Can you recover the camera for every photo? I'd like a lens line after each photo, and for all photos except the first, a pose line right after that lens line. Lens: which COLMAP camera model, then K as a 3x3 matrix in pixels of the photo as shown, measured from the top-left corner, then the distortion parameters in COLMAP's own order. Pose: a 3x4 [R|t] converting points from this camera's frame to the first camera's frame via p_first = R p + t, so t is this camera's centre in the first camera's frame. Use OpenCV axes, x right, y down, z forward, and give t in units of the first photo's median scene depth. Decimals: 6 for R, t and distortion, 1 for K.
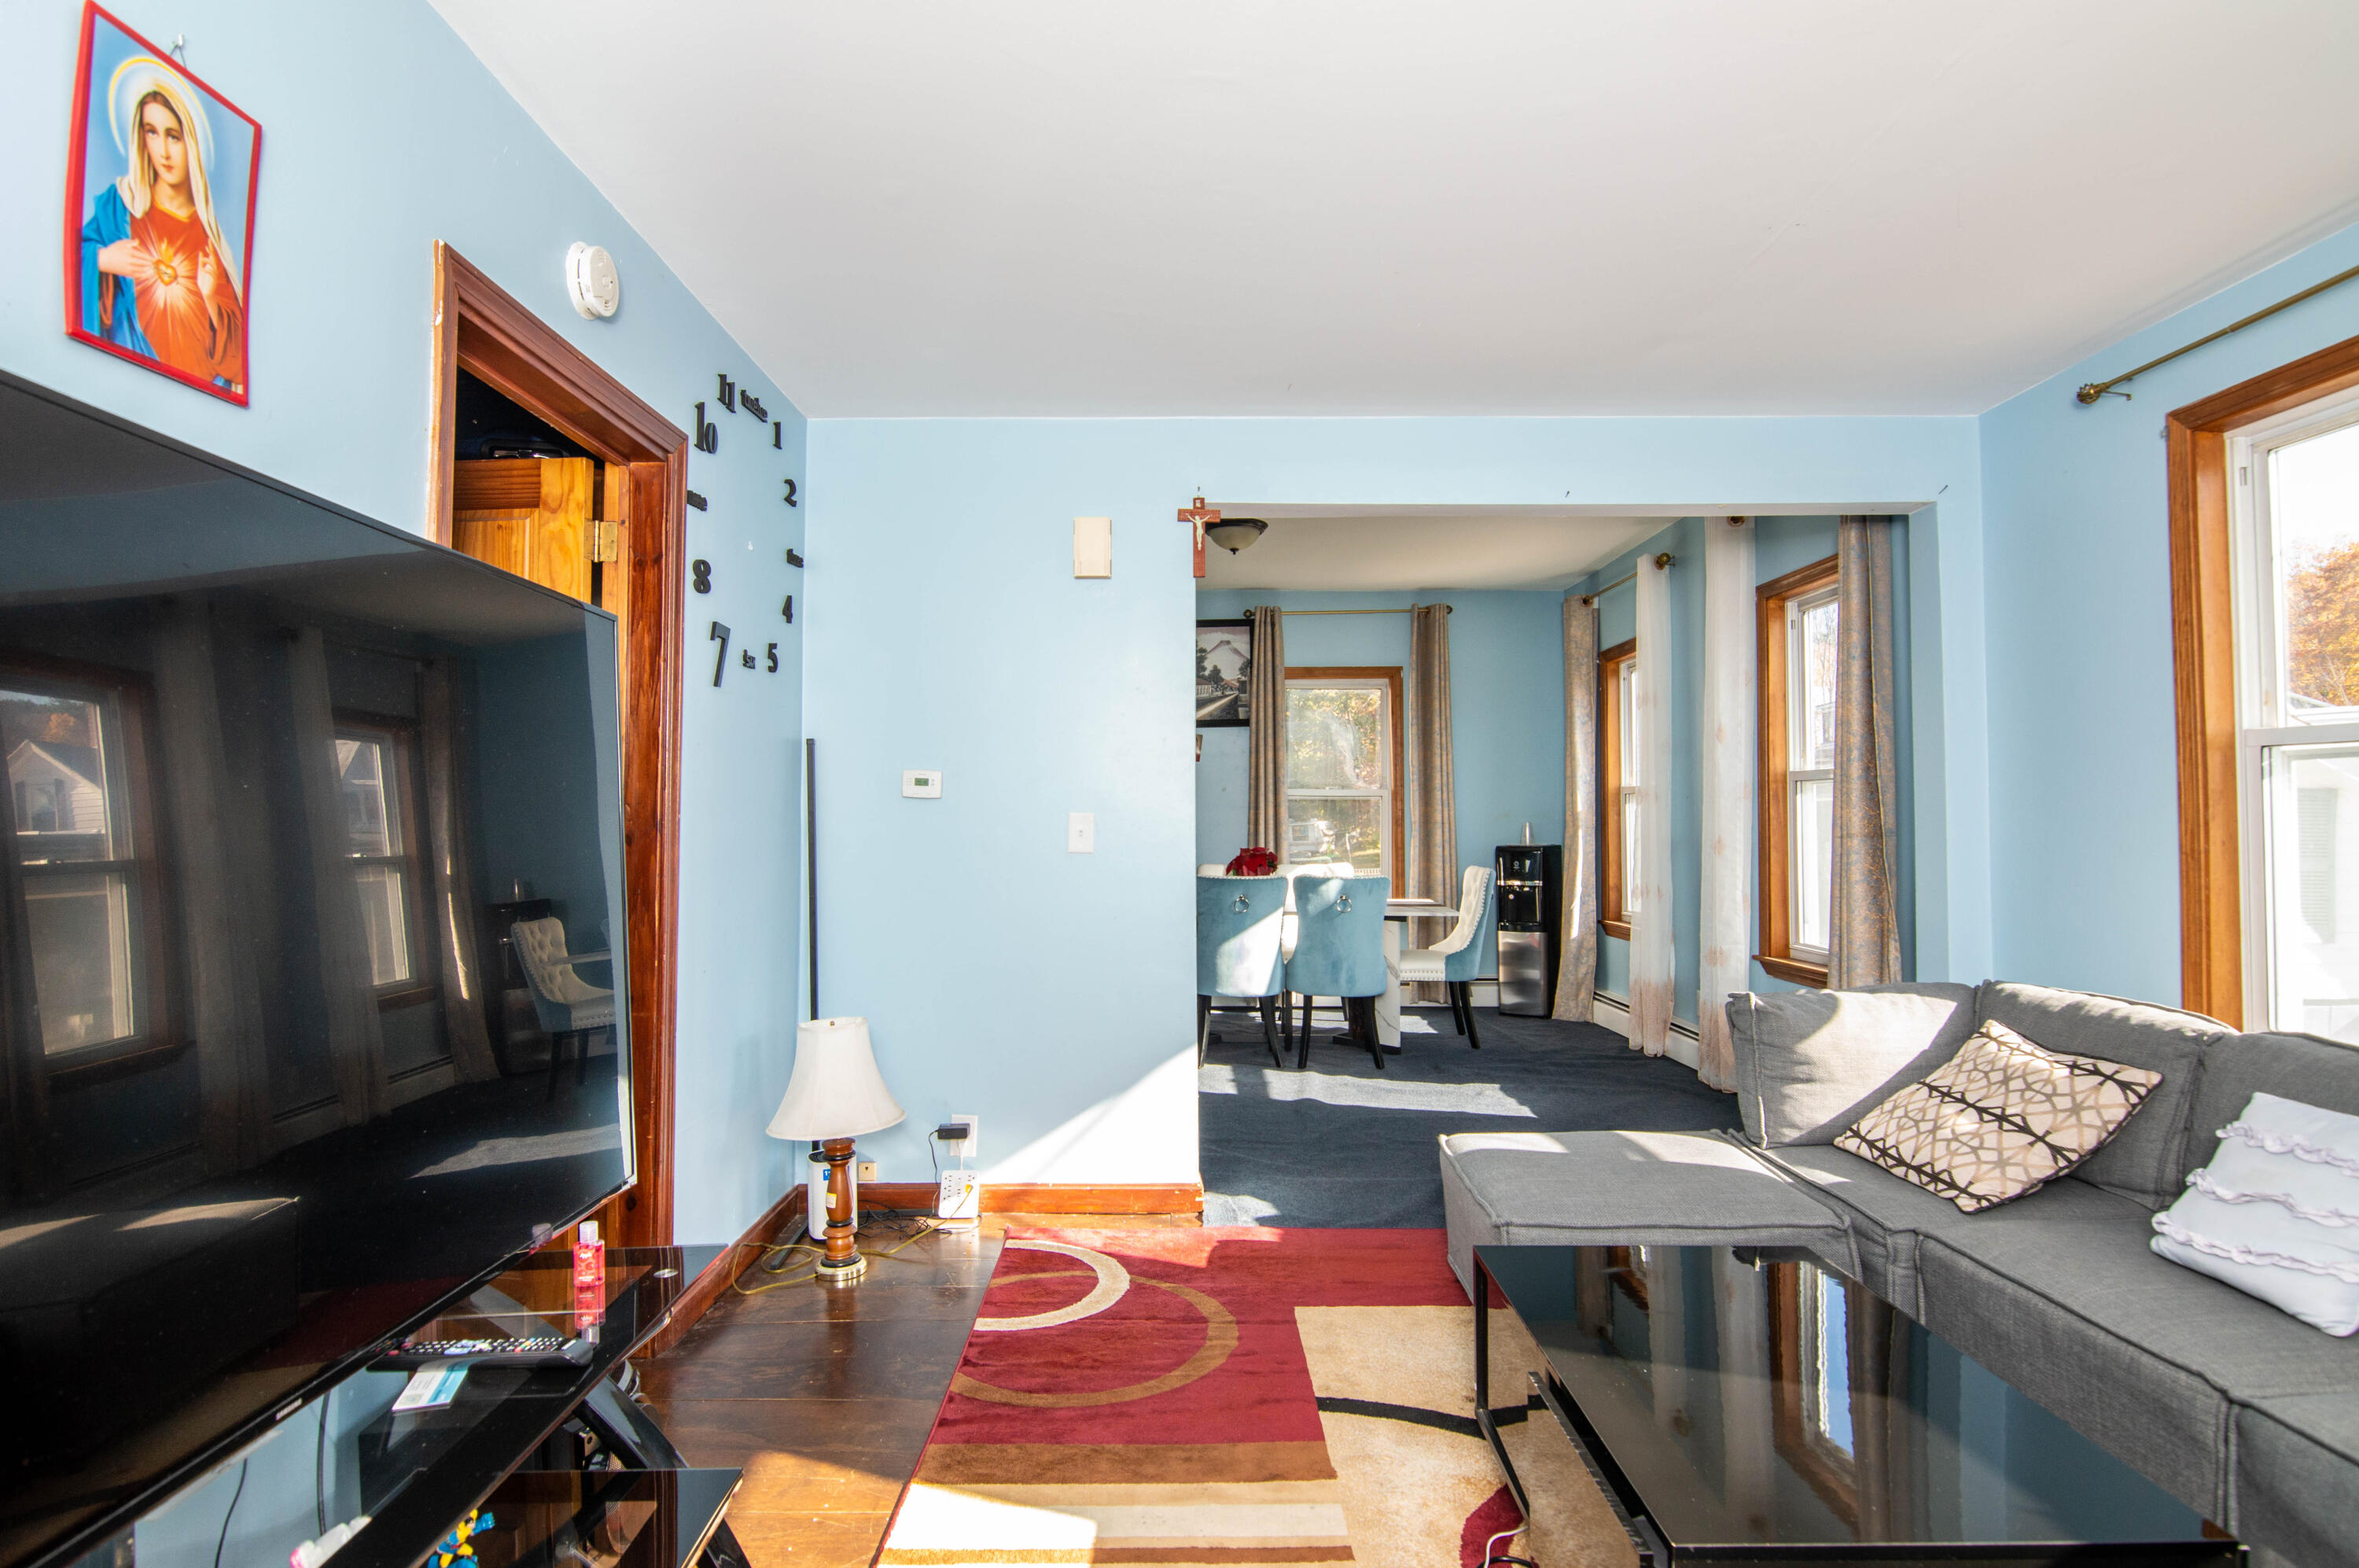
lens RADIAL K [[1219.7, 0, 1169.7], [0, 1219.7, 716.9], [0, 0, 1]] dist [0.032566, -0.032648]
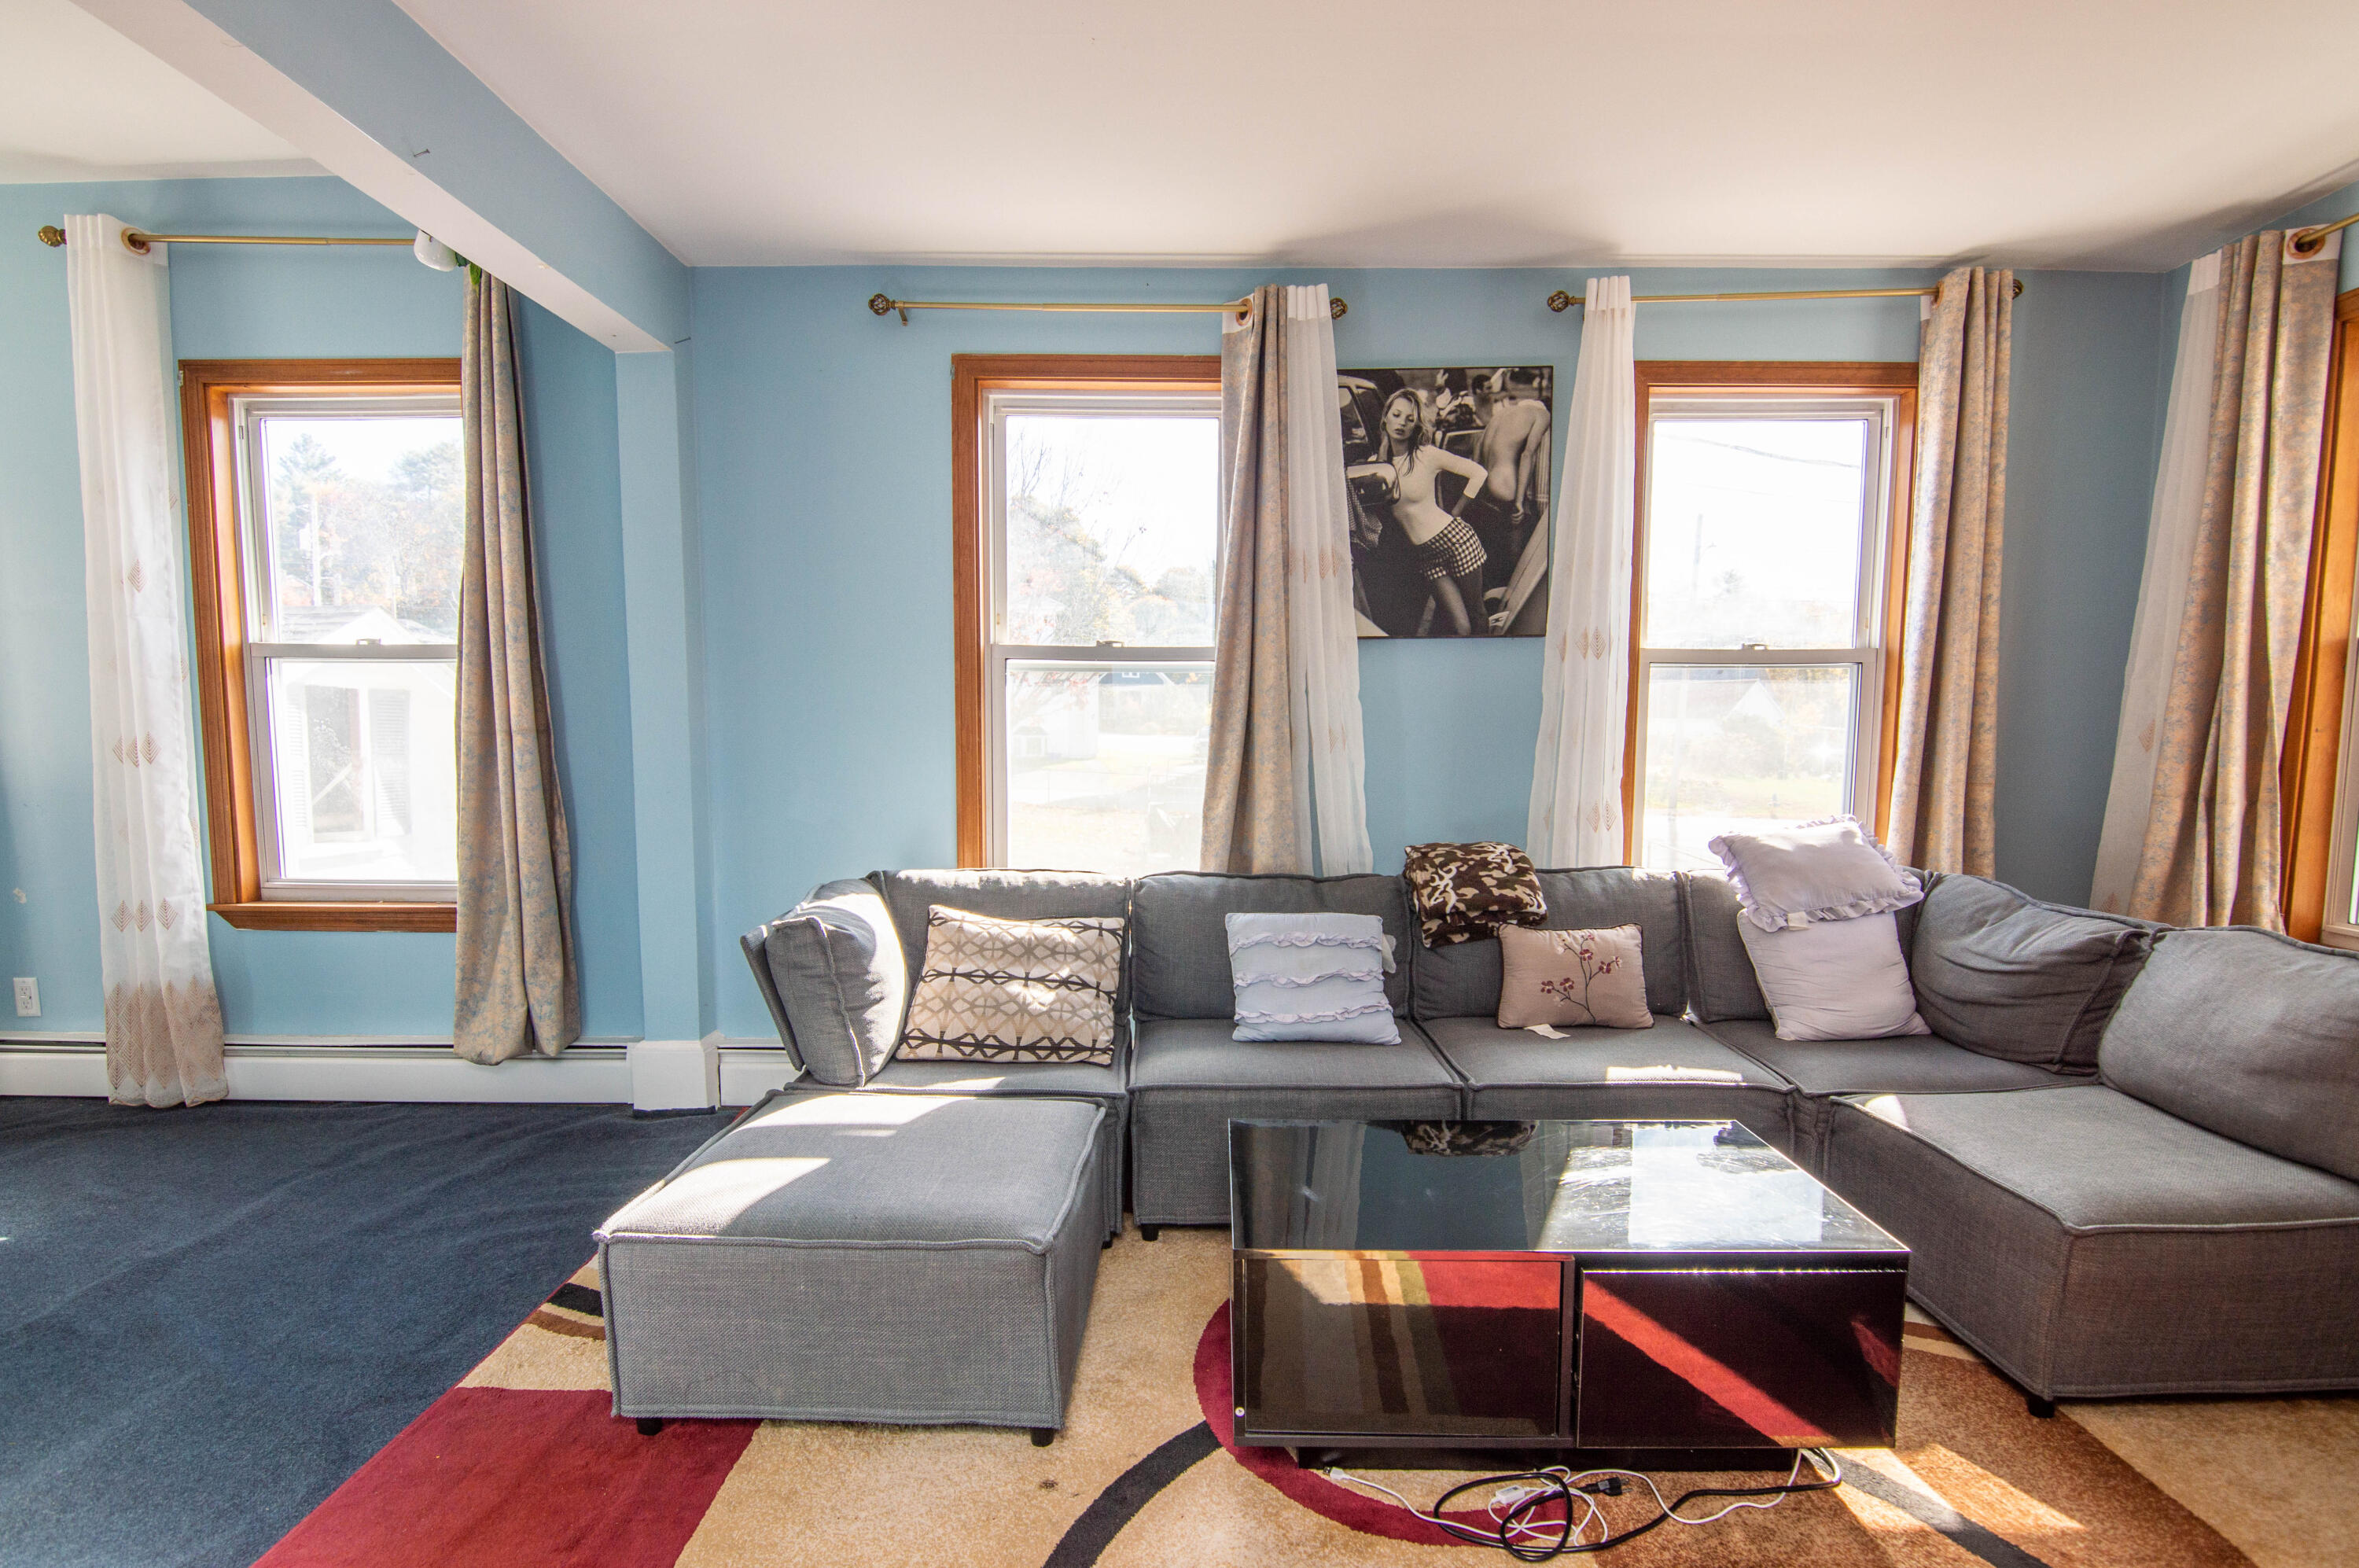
lens RADIAL K [[1256.8, 0, 1177.2], [0, 1256.8, 867.4], [0, 0, 1]] dist [-0.003706, -0.002334]
pose [[0.011640, -0.108071, 0.994075, -0.428630], [-0.093430, 0.989676, 0.108687, 0.083312], [-0.995558, -0.094142, 0.001423, 0.857347]]
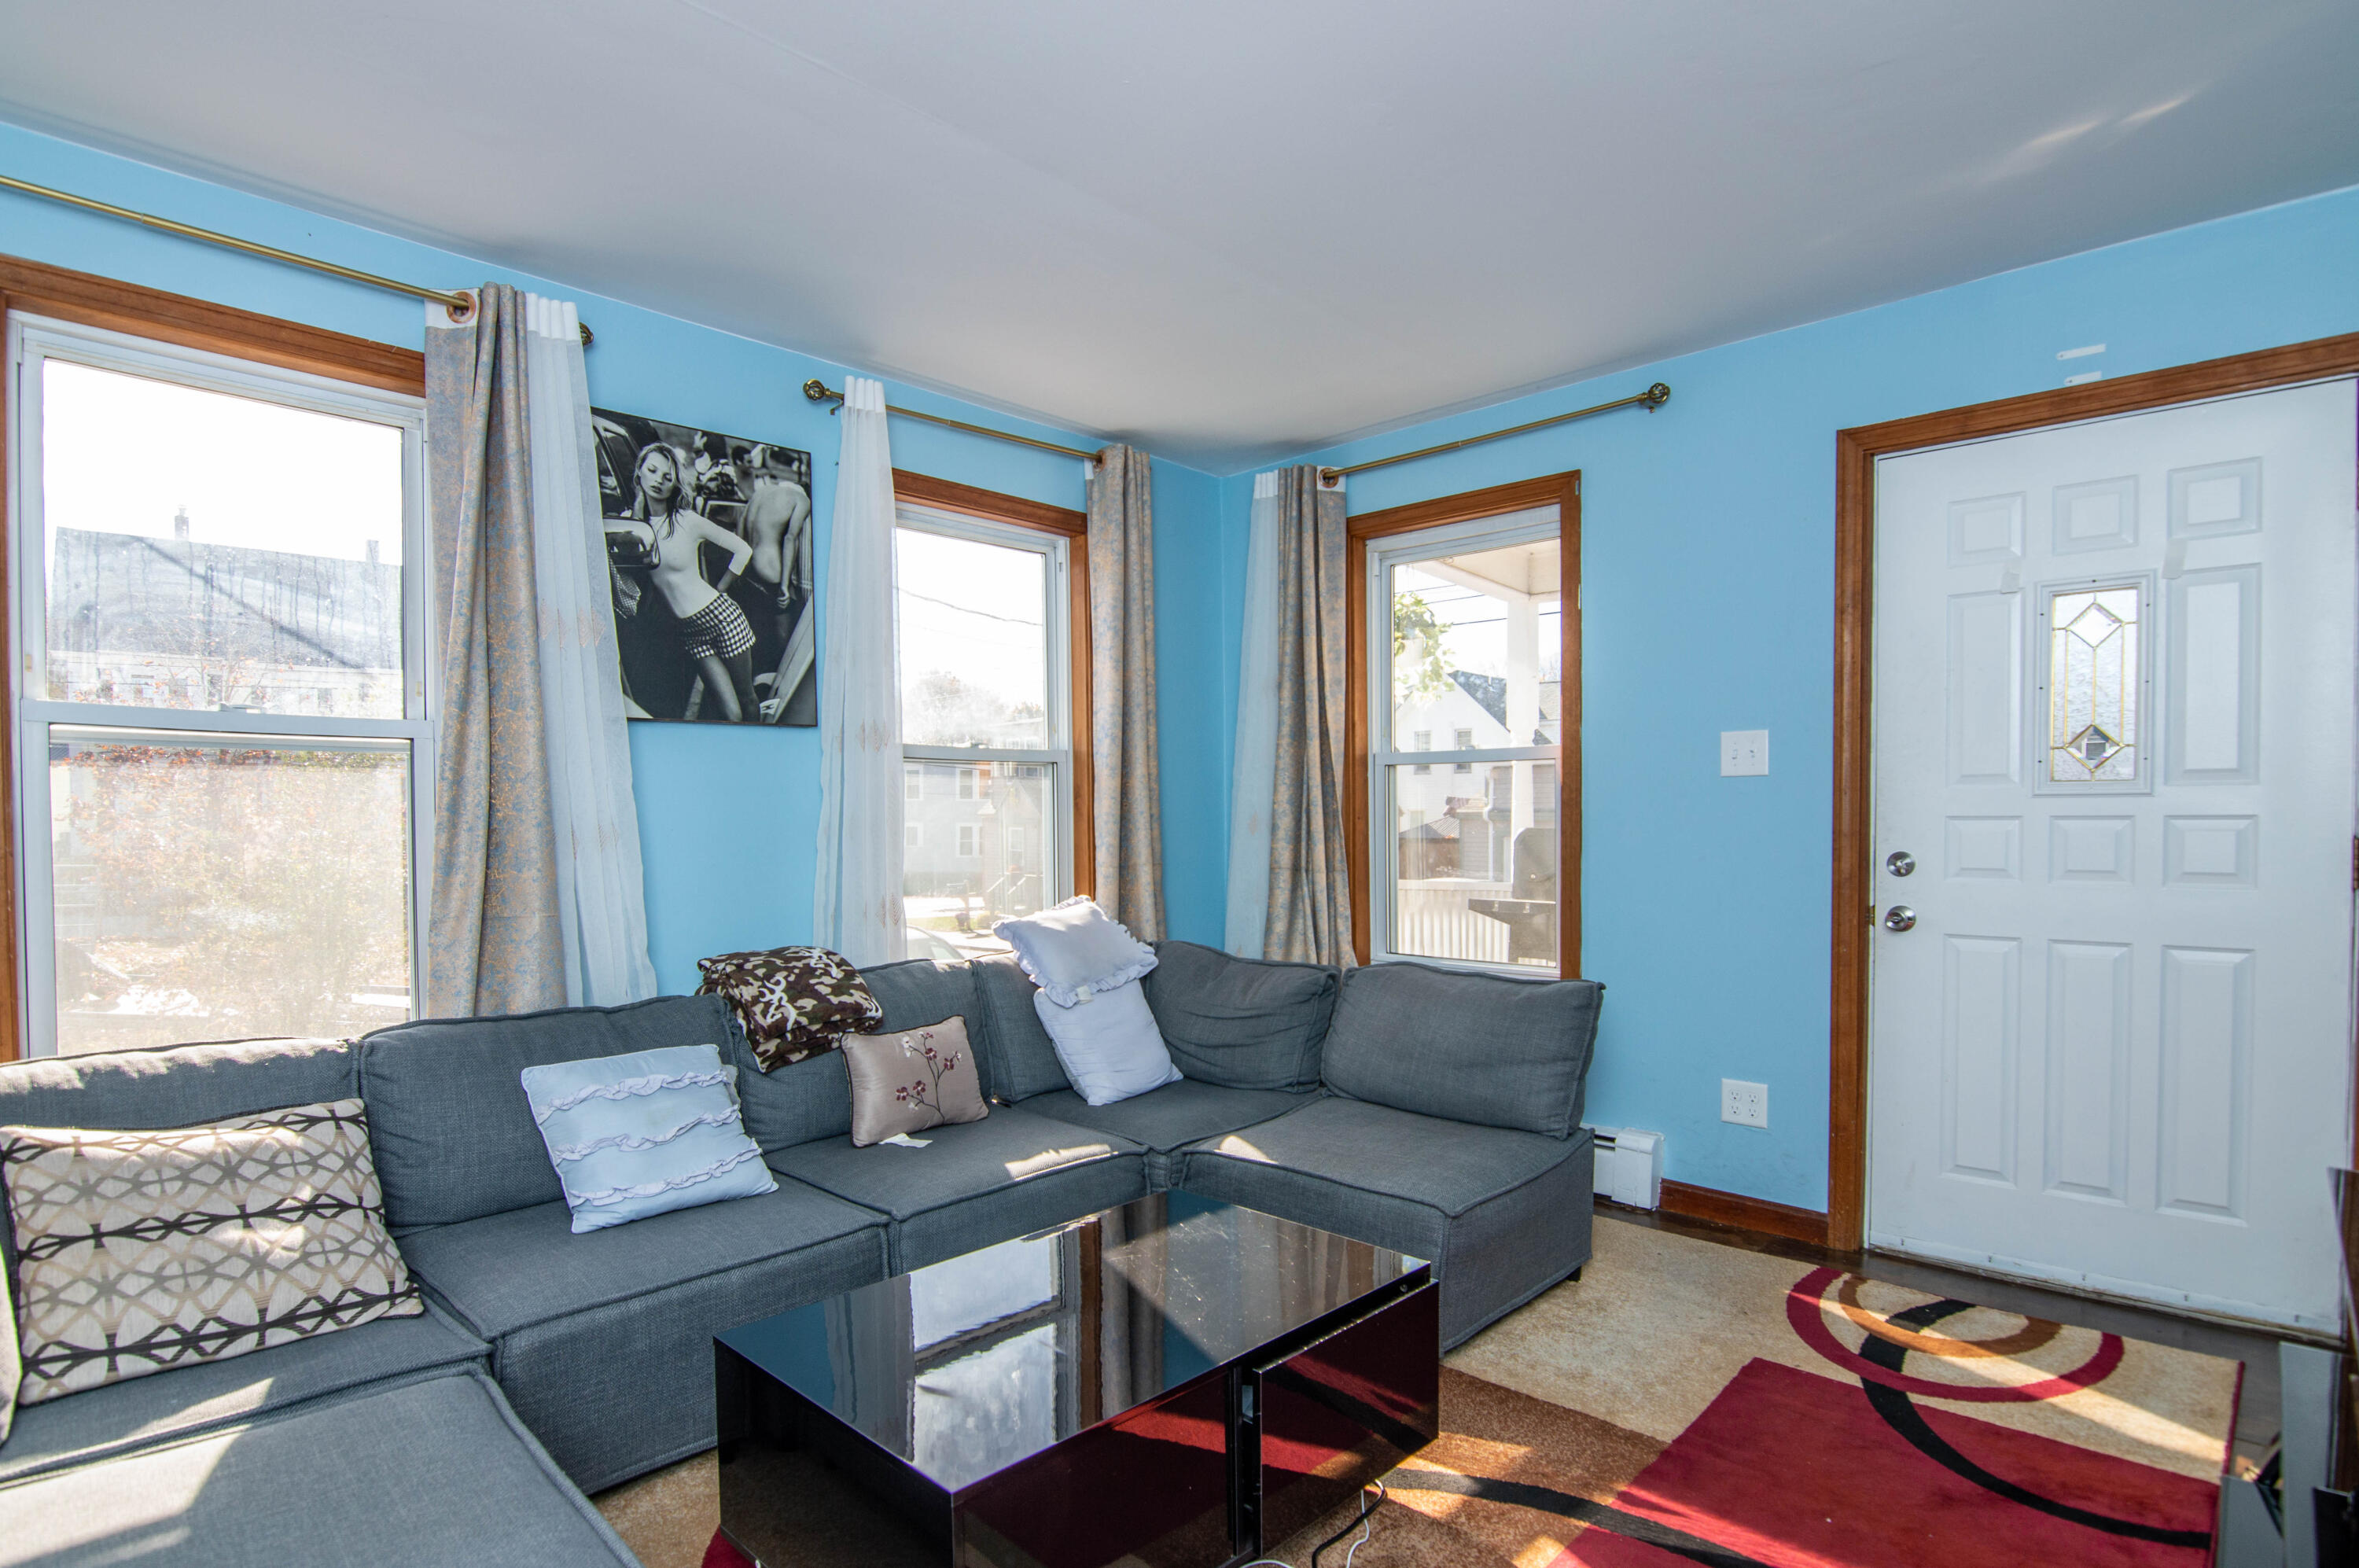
lens RADIAL K [[1230.5, 0, 1142.8], [0, 1230.5, 844.2], [0, 0, 1]] dist [-0.000752, -0.019169]
pose [[-0.716903, -0.006819, 0.697140, -0.194943], [-0.054811, 0.997408, -0.046610, 0.106296], [-0.695015, -0.071626, -0.715419, 1.132300]]
